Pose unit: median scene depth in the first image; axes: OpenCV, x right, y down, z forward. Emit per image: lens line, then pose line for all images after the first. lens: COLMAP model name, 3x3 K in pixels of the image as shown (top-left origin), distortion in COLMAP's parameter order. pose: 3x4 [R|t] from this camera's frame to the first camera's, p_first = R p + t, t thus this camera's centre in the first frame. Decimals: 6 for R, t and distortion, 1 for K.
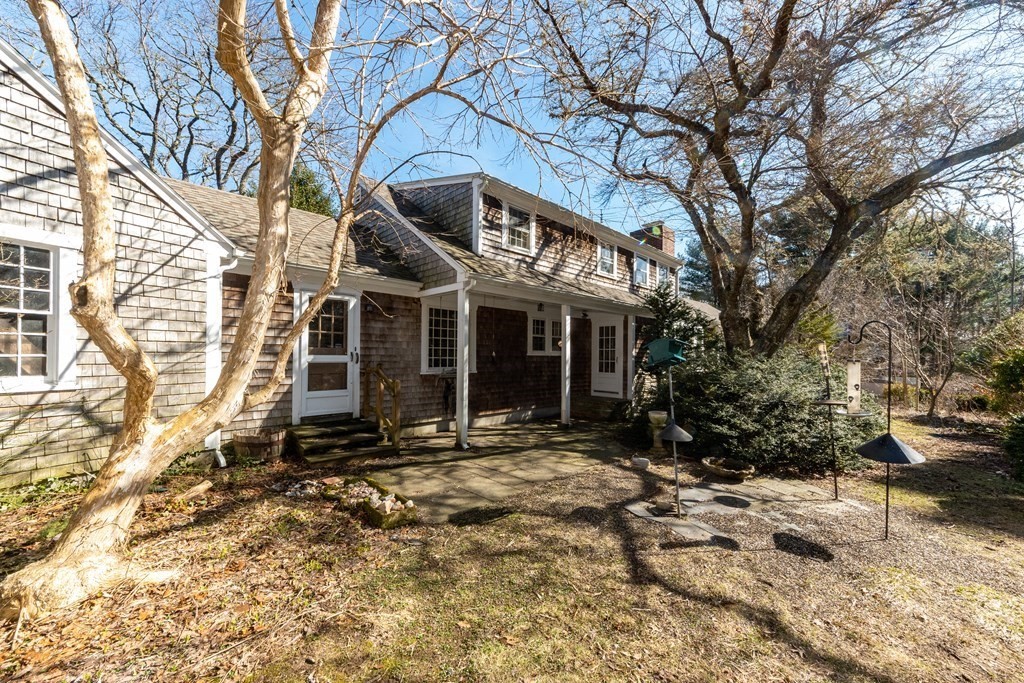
lens RADIAL K [[375.2, 0, 512.7], [0, 375.2, 354.4], [0, 0, 1]] dist [0.001013, 0.000042]
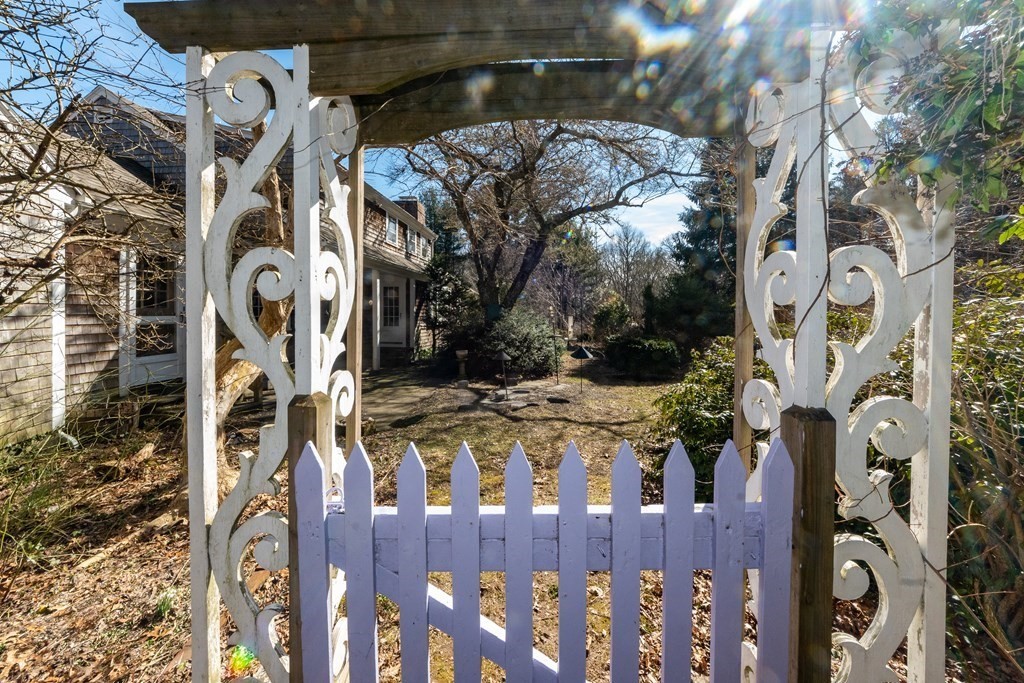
lens RADIAL K [[355.7, 0, 511.3], [0, 355.7, 313.6], [0, 0, 1]] dist [0.000179, -0.000017]
pose [[0.764557, -0.013929, 0.644406, -0.376796], [0.005872, 0.999876, 0.014645, -0.011367], [-0.644530, -0.007413, 0.764543, -0.196369]]
